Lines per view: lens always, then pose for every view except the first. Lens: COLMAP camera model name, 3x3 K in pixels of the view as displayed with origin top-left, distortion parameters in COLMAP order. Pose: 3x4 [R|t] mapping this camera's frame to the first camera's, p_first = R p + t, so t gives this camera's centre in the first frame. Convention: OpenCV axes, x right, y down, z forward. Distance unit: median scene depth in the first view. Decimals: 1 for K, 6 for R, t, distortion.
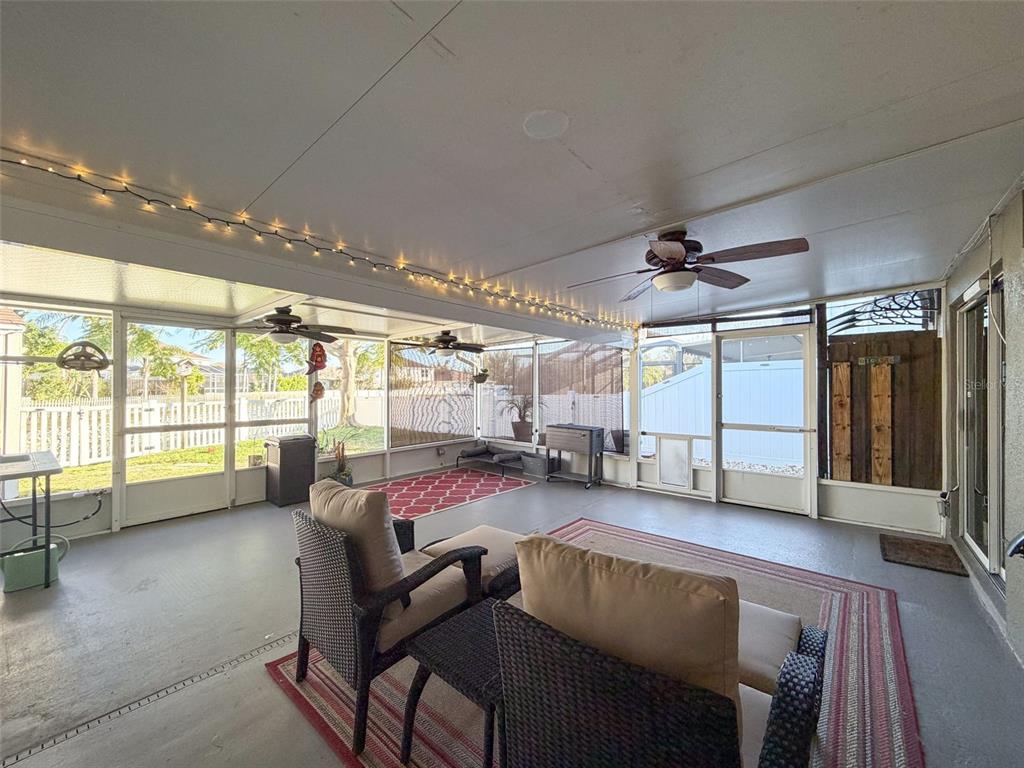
lens RADIAL K [[409.8, 0, 510.1], [0, 409.8, 385.2], [0, 0, 1]] dist [0.000344, -0.000210]
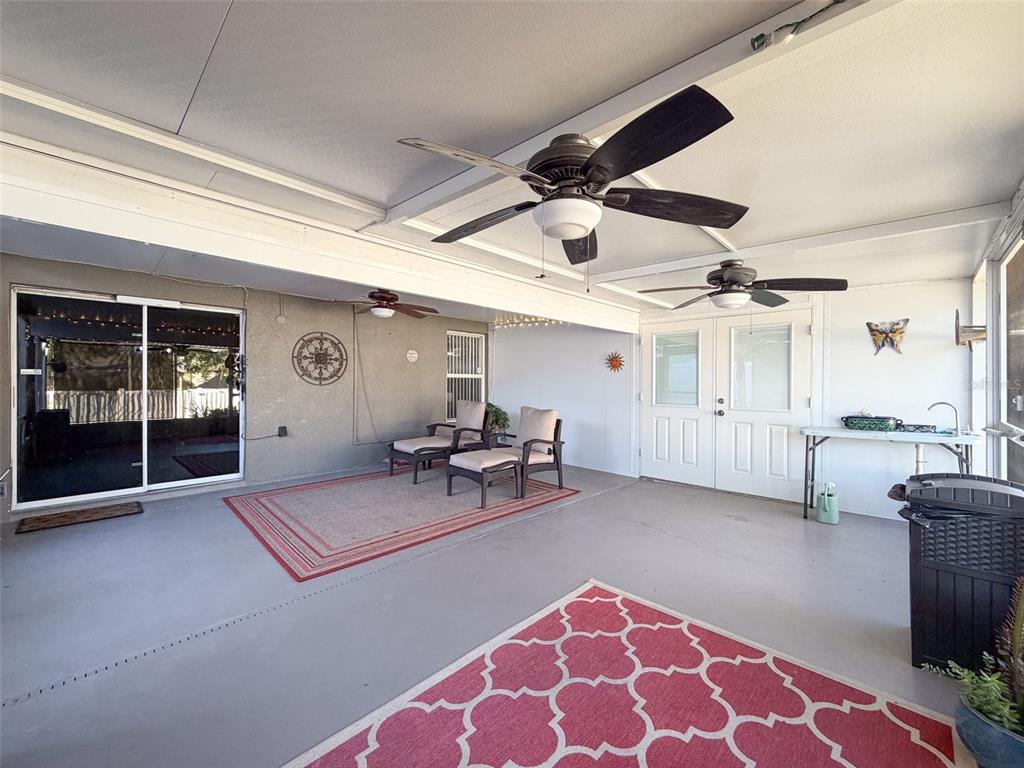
lens RADIAL K [[409.8, 0, 510.1], [0, 409.8, 385.2], [0, 0, 1]] dist [0.000344, -0.000210]
pose [[-0.996761, -0.002930, 0.080362, -0.168201], [-0.003188, 0.999990, -0.003081, 0.040930], [-0.080352, -0.003327, -0.996761, 1.505620]]
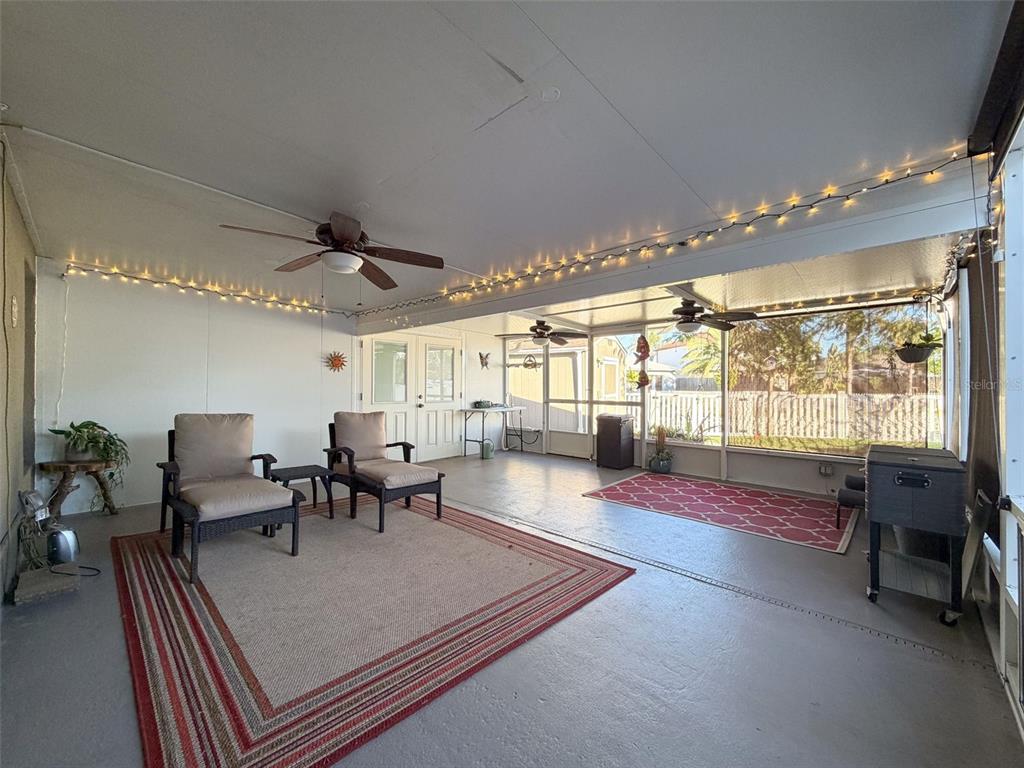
lens RADIAL K [[409.8, 0, 510.1], [0, 409.8, 385.2], [0, 0, 1]] dist [0.000344, -0.000210]
pose [[-0.060726, -0.001997, -0.998152, 0.784517], [0.003785, 0.999990, -0.002231, 0.039639], [0.998147, -0.003913, -0.060718, 0.815550]]
